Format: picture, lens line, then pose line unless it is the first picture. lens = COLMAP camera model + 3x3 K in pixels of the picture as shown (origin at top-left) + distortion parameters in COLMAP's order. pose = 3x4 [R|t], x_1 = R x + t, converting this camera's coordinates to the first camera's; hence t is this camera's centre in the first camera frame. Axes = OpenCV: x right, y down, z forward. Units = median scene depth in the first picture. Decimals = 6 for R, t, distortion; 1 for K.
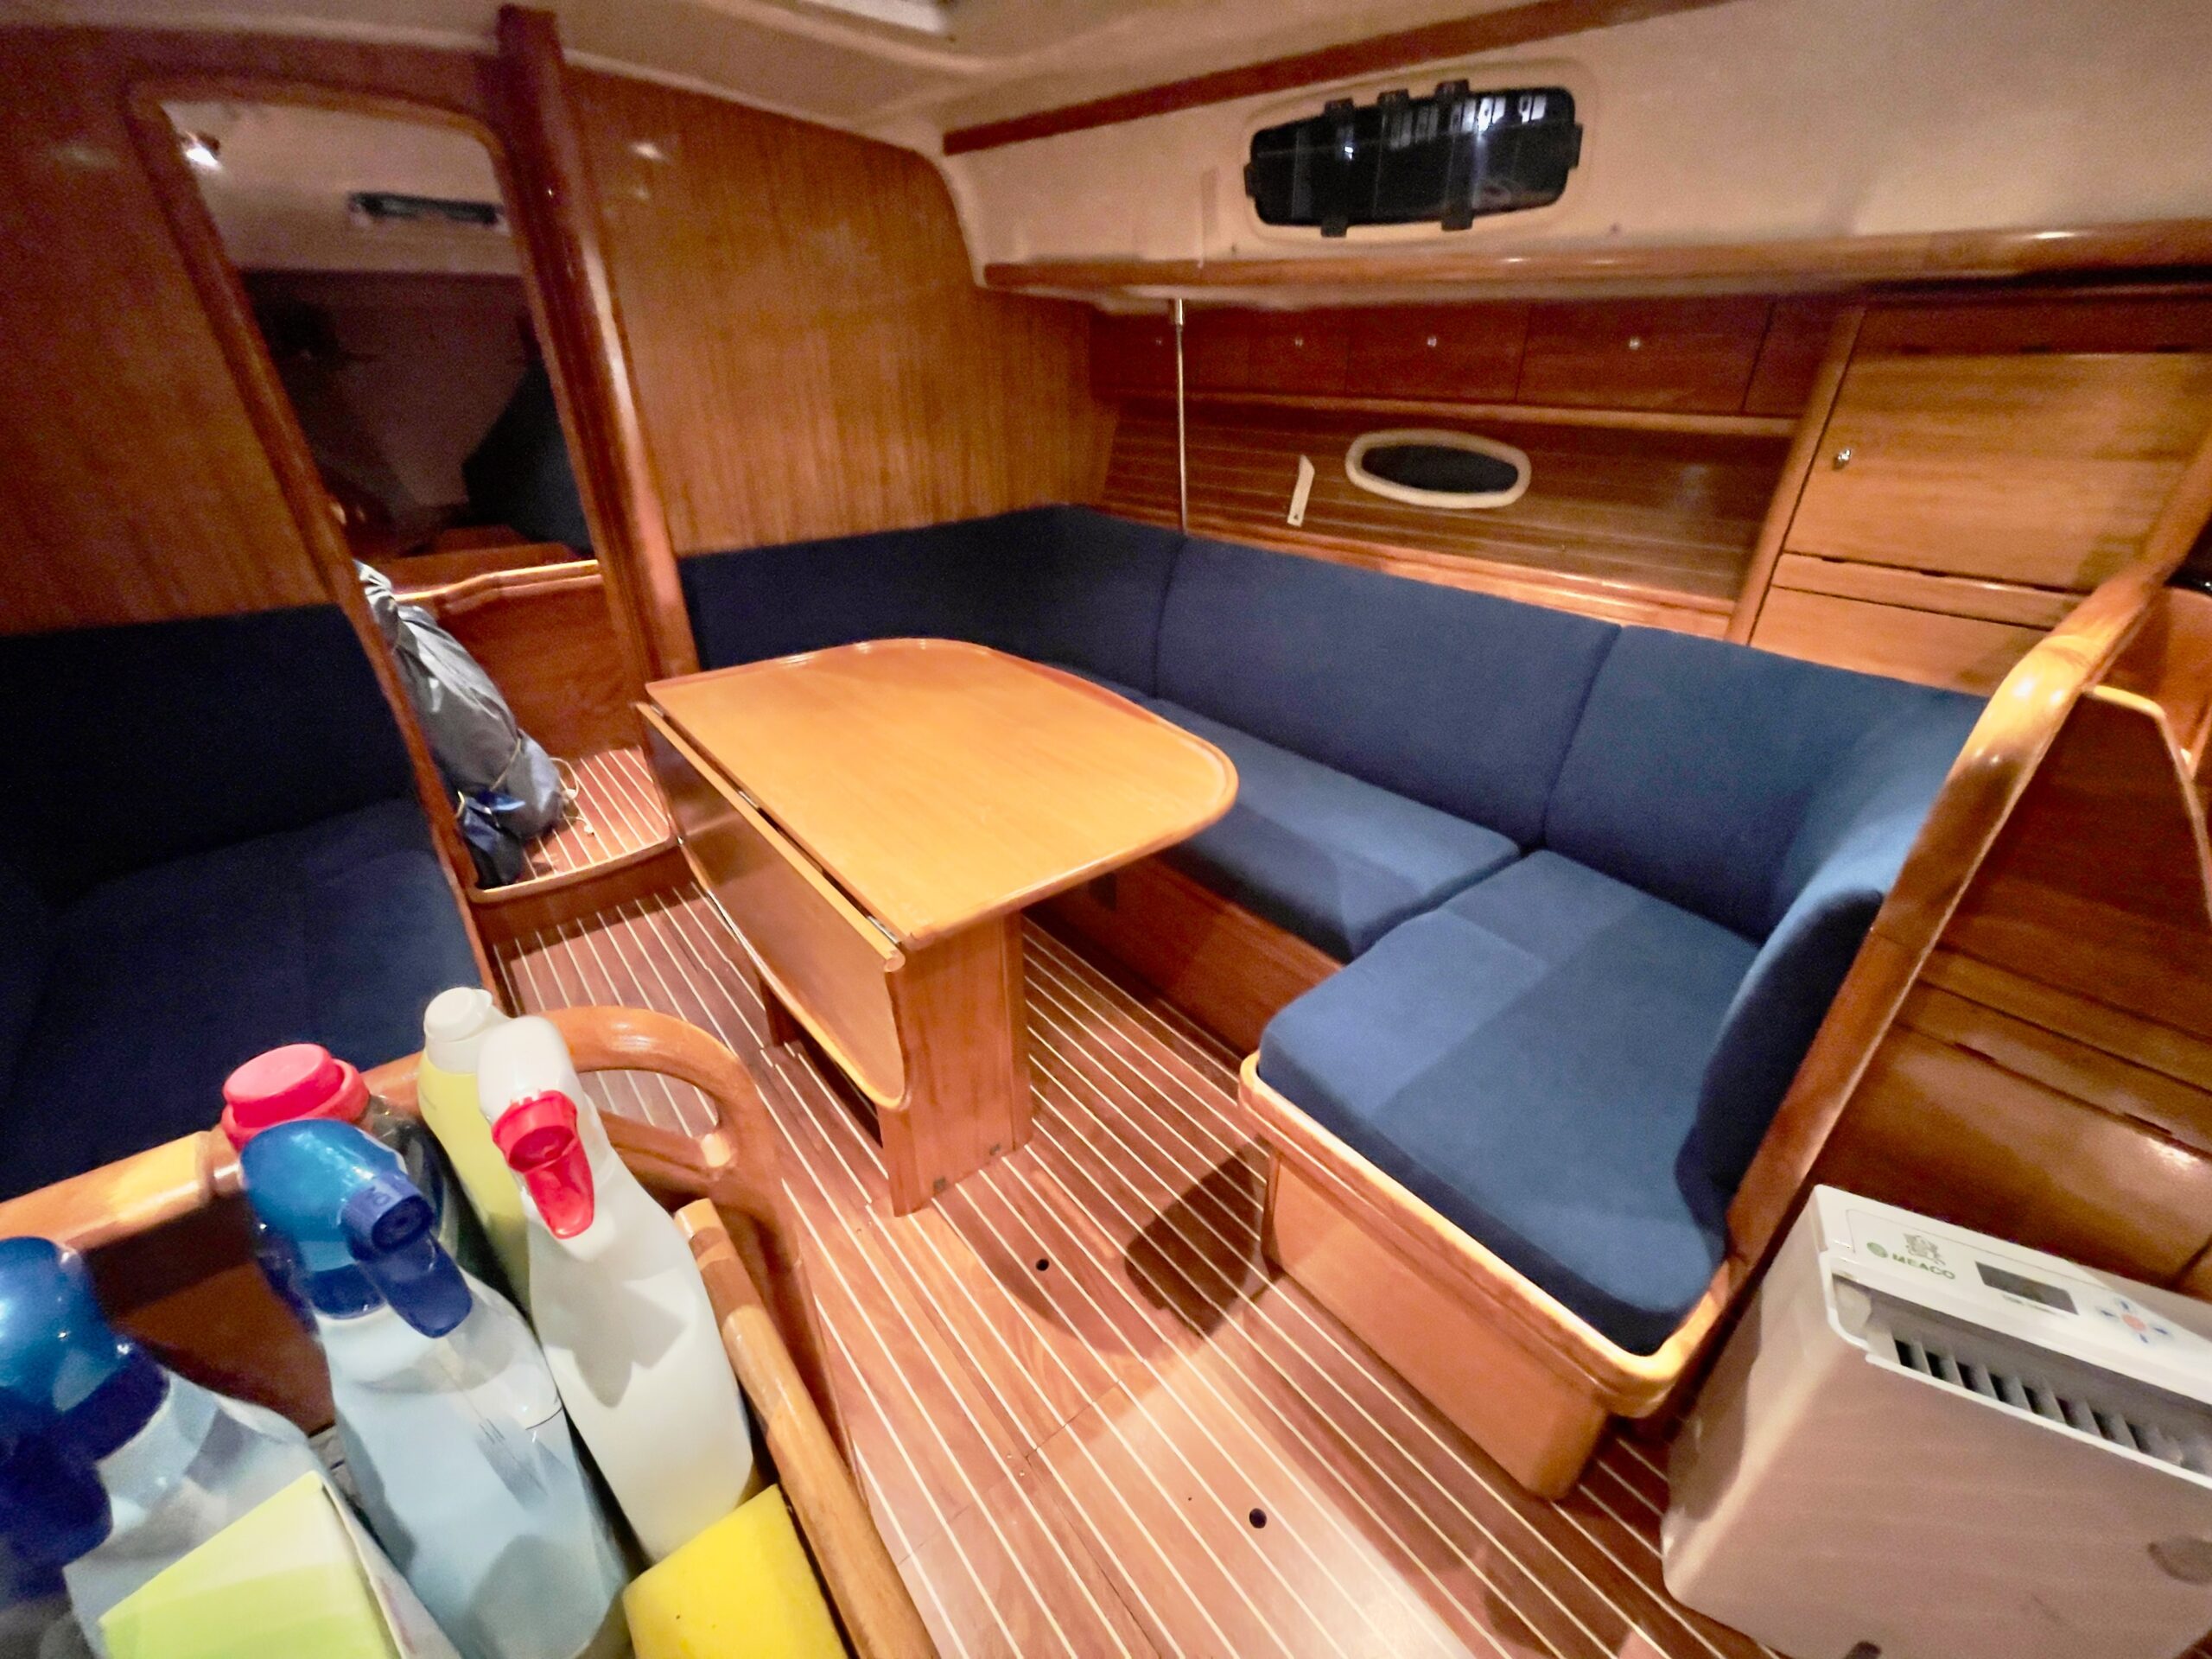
lens RADIAL K [[899.4, 0, 1106.0], [0, 899.4, 829.5], [0, 0, 1]] dist [-0.015463, 0.010419]
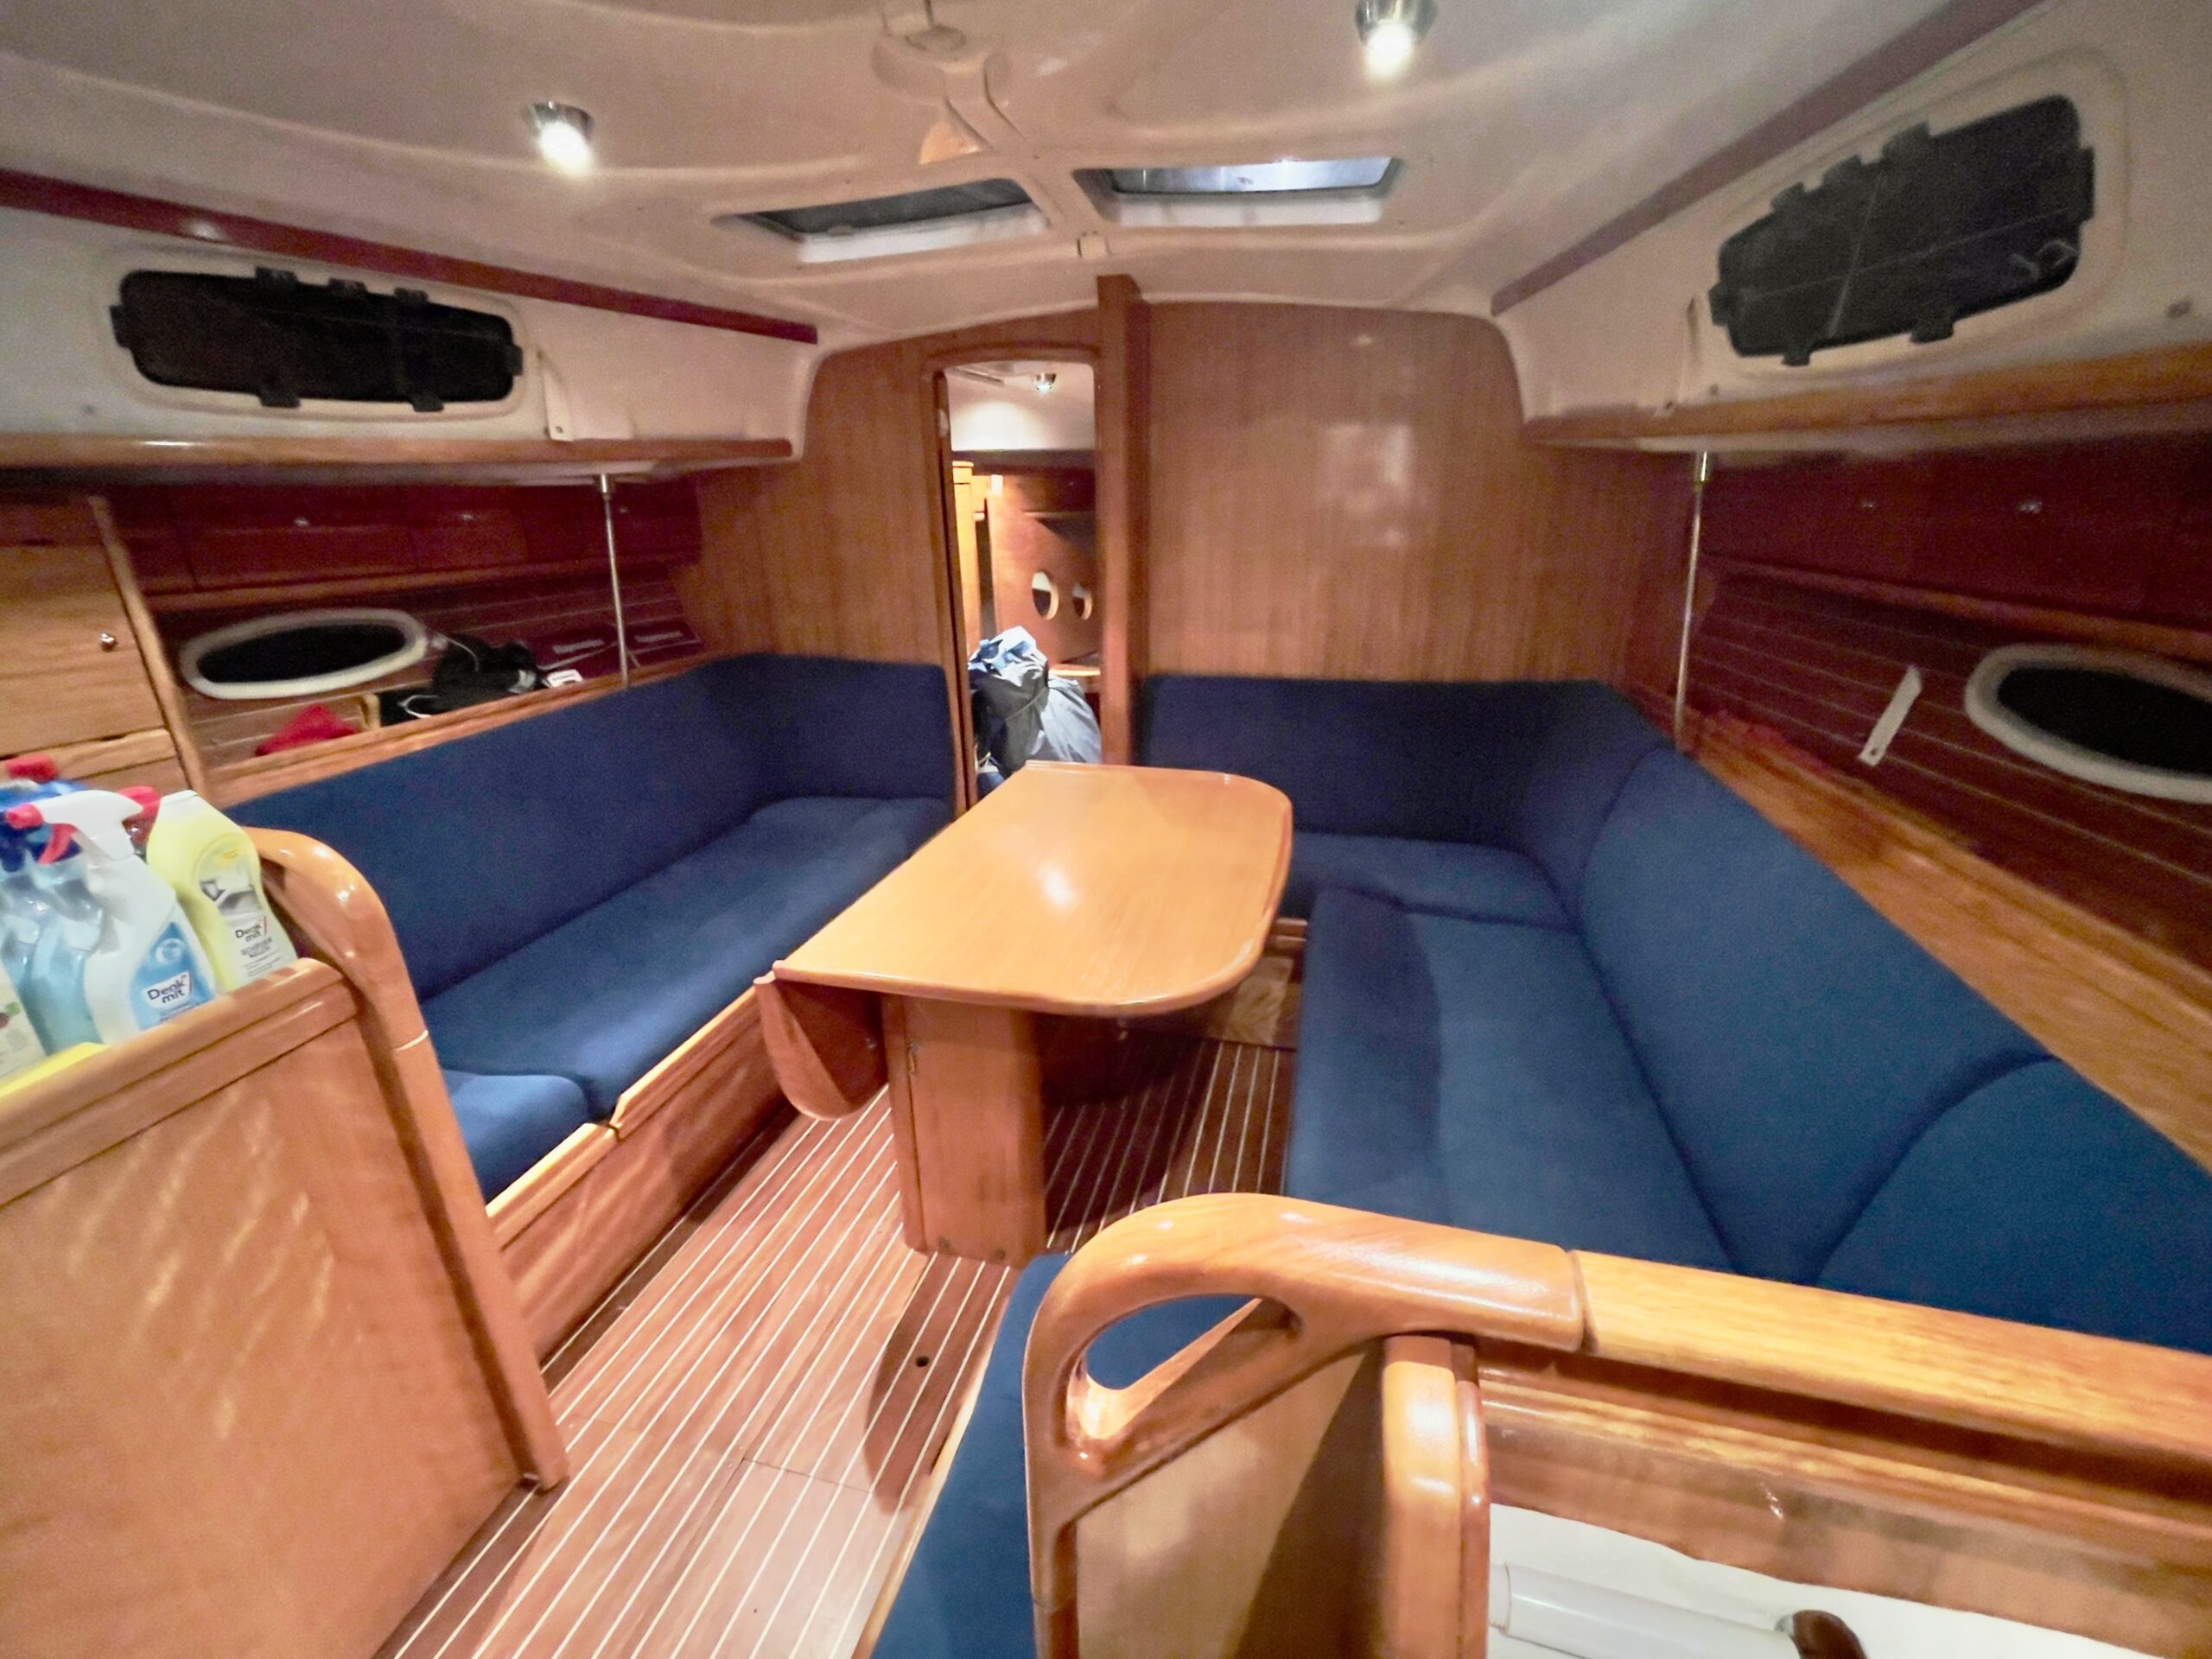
lens RADIAL K [[954.1, 0, 1106.0], [0, 954.1, 829.5], [0, 0, 1]] dist [-0.018273, 0.012891]
pose [[0.597054, 0.264748, -0.757255, 0.633940], [-0.374513, 0.926776, 0.028733, -0.162139], [0.709413, 0.266447, 0.652487, 0.256471]]
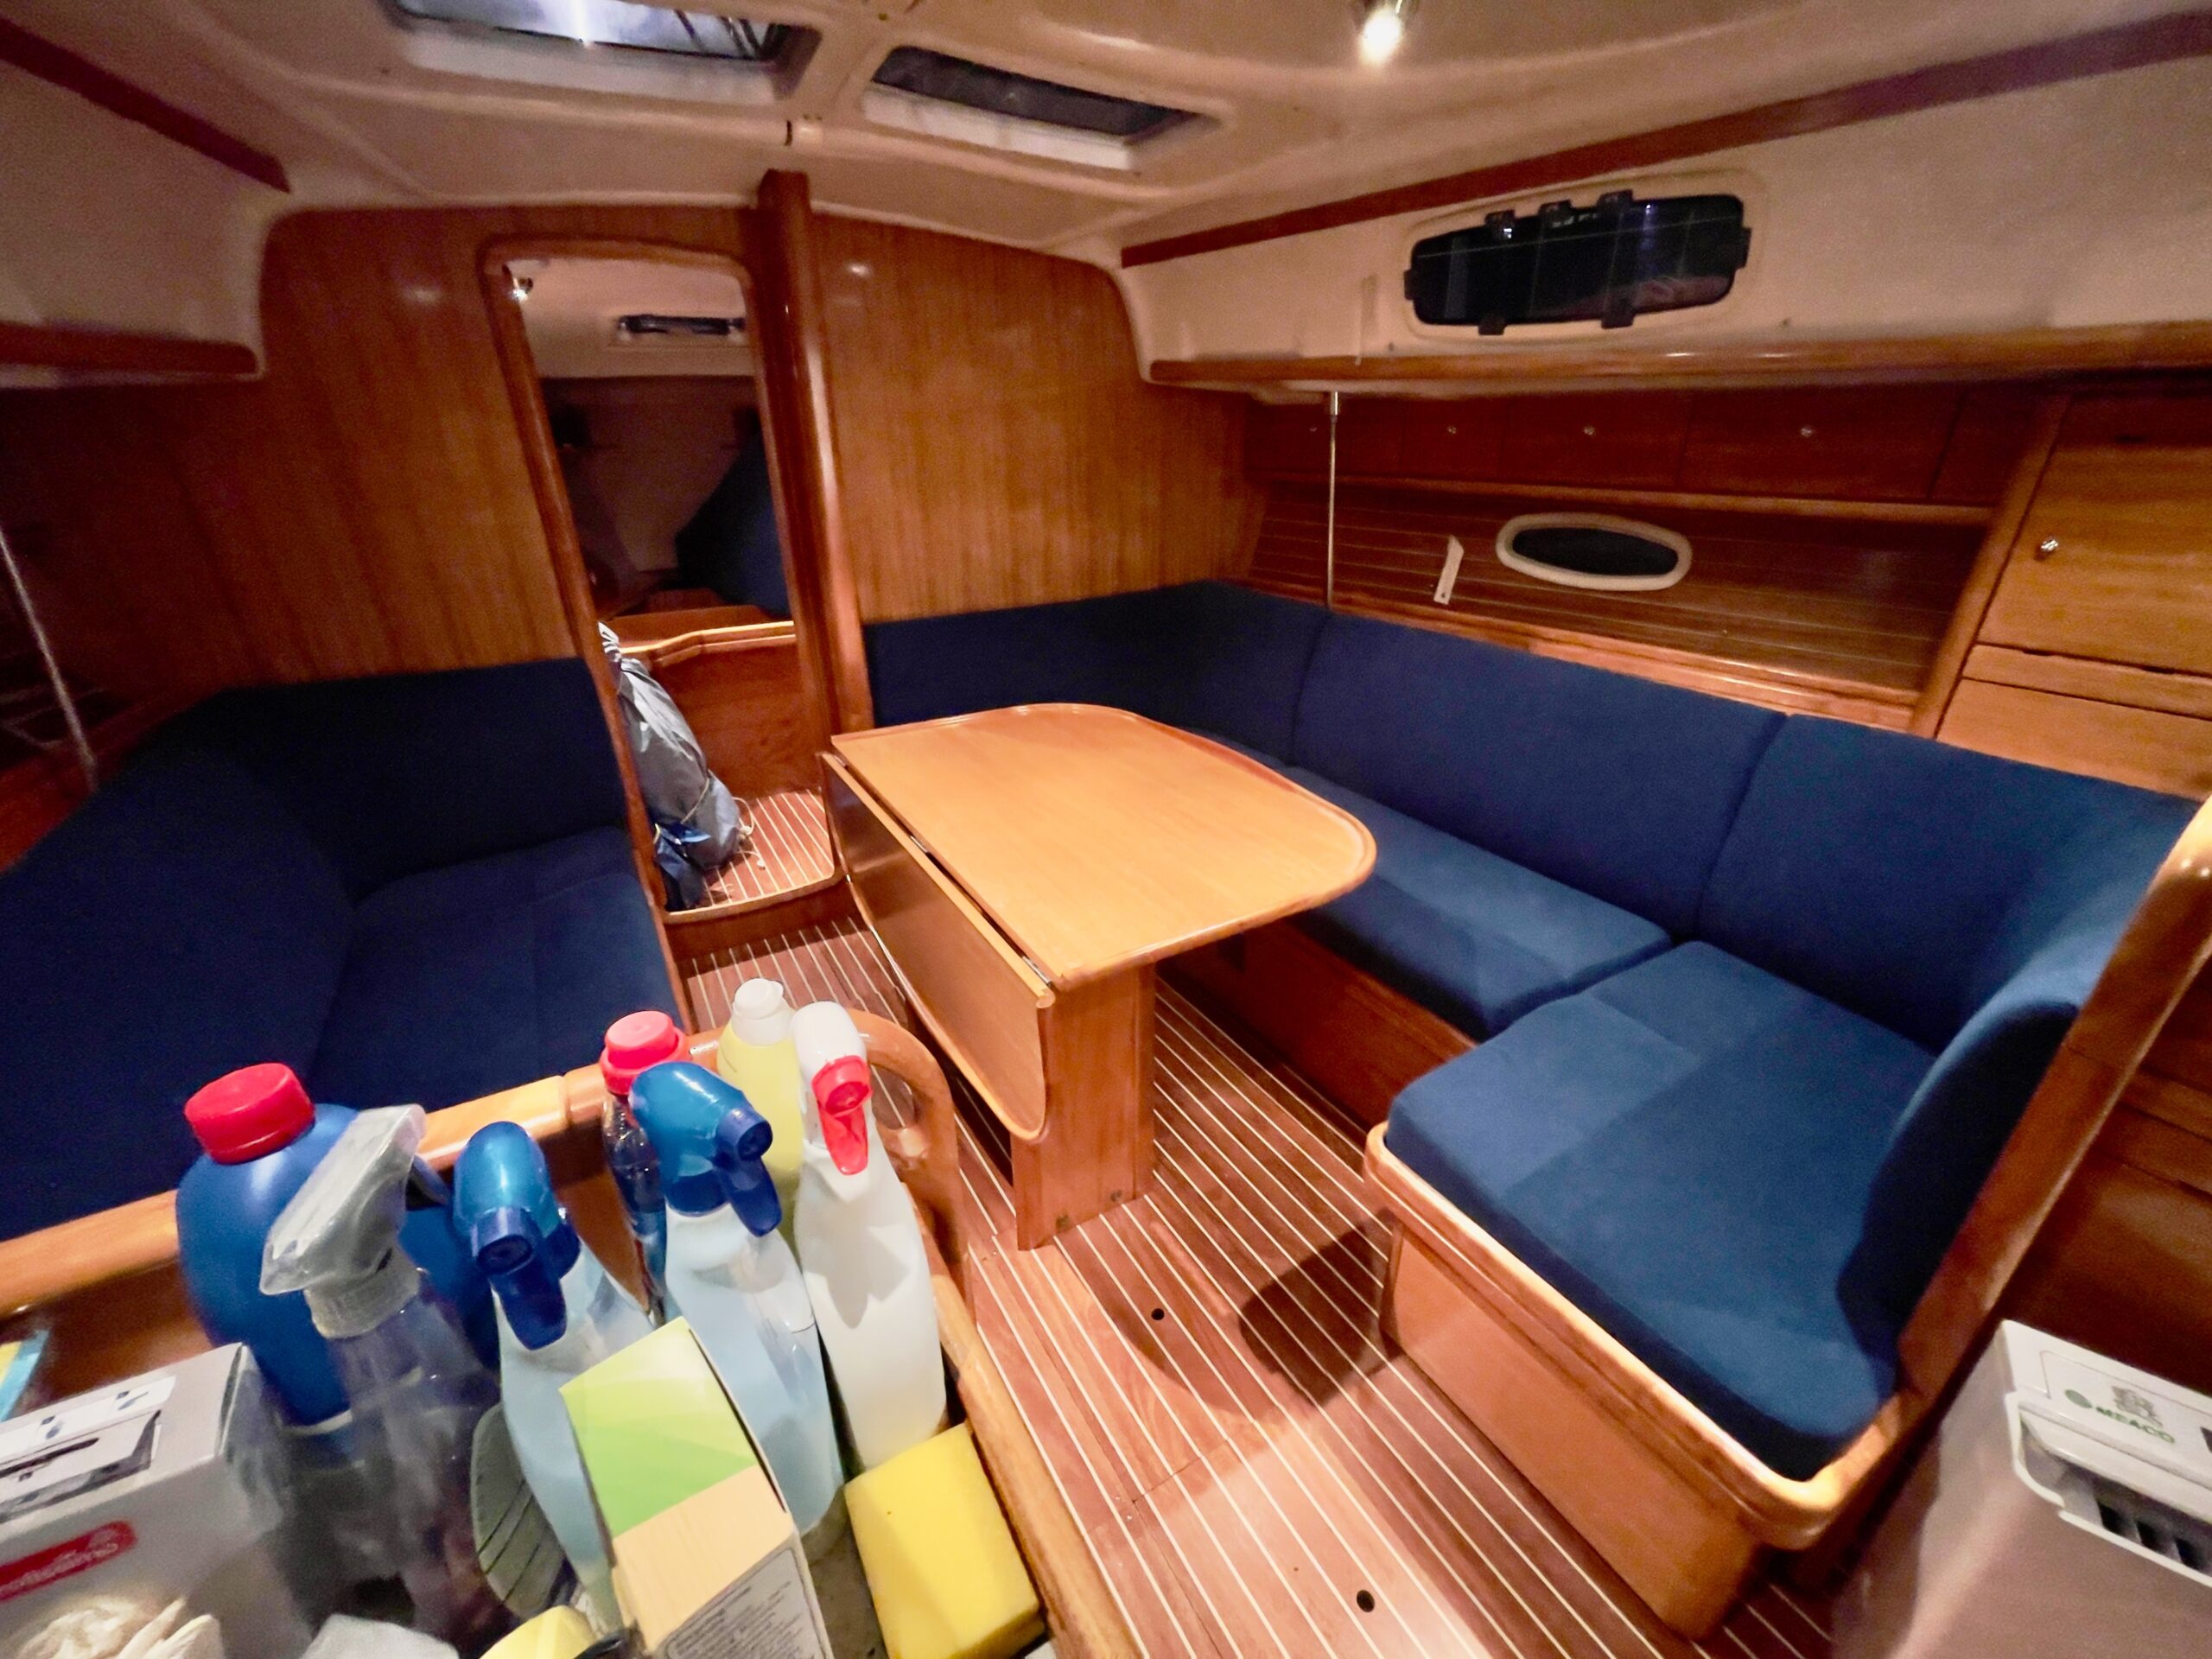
lens RADIAL K [[899.4, 0, 1106.0], [0, 899.4, 829.5], [0, 0, 1]] dist [-0.015463, 0.010419]
pose [[0.988687, 0.051690, -0.140803, -0.012391], [-0.061136, 0.996101, -0.063607, 0.004073], [0.136966, 0.071496, 0.987992, -0.049656]]
